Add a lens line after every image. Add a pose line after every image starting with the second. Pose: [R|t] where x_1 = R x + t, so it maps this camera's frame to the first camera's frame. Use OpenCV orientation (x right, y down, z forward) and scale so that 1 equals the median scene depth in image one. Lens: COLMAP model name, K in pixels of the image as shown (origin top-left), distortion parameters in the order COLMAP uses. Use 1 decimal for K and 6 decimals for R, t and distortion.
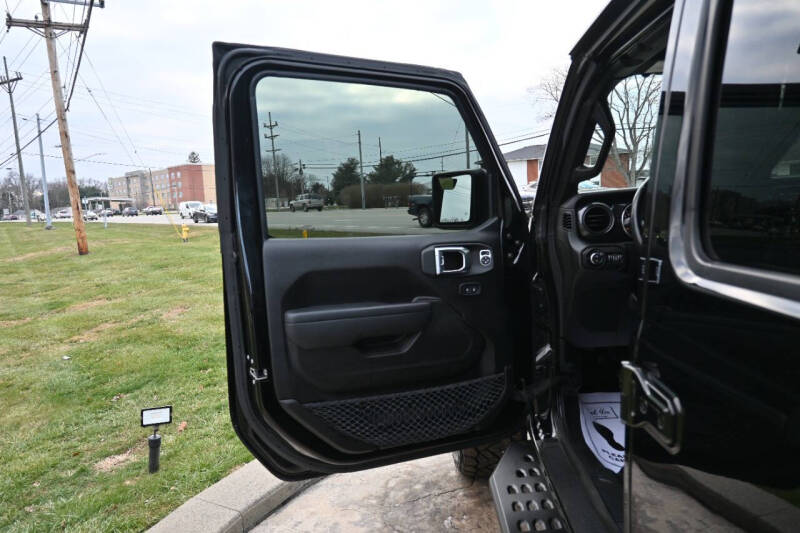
lens RADIAL K [[541.7, 0, 400.0], [0, 541.7, 266.5], [0, 0, 1]] dist [-0.004879, -0.005329]
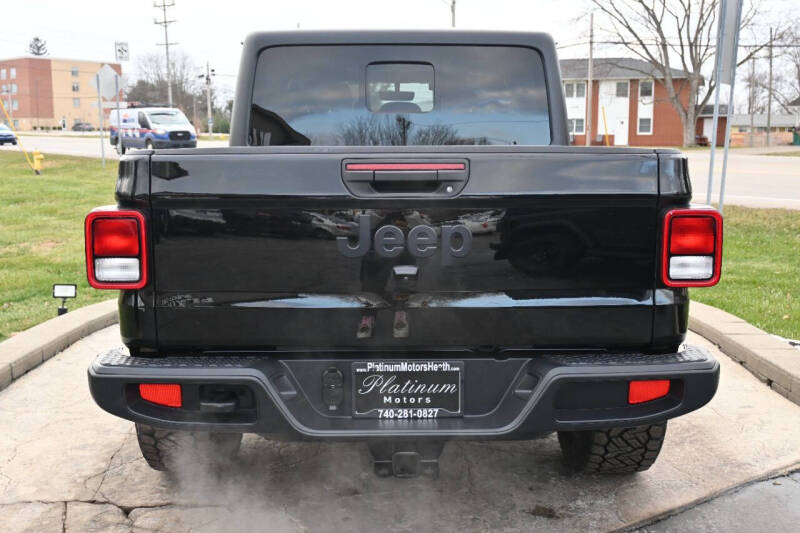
lens RADIAL K [[863.4, 0, 401.6], [0, 863.4, 263.1], [0, 0, 1]] dist [-0.006663, -0.007232]
pose [[0.998055, 0.043618, 0.044536, 0.046424], [-0.044867, 0.998616, 0.027449, 0.022388], [-0.043277, -0.029394, 0.998631, -0.198358]]
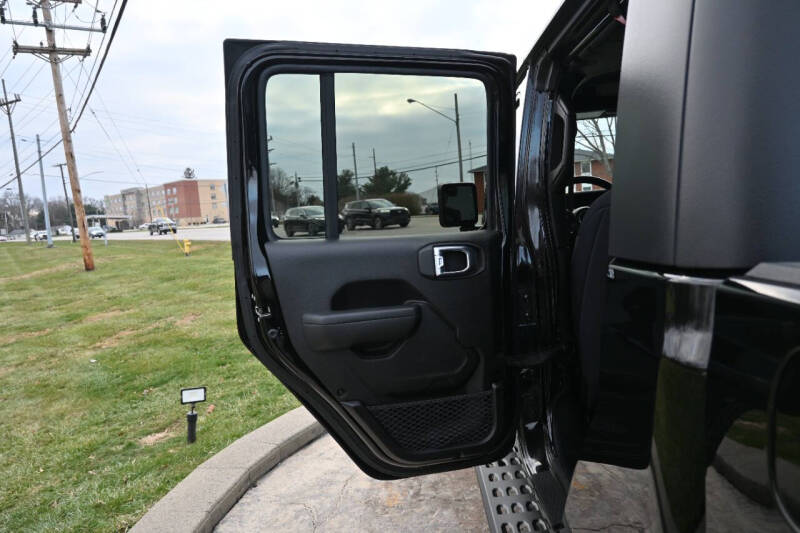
lens RADIAL K [[541.7, 0, 400.0], [0, 541.7, 266.5], [0, 0, 1]] dist [-0.004879, -0.005329]
pose [[0.999646, -0.026004, 0.005609, 0.000832], [0.026104, 0.999488, -0.018517, 0.005096], [-0.005124, 0.018657, 0.999813, -0.036688]]
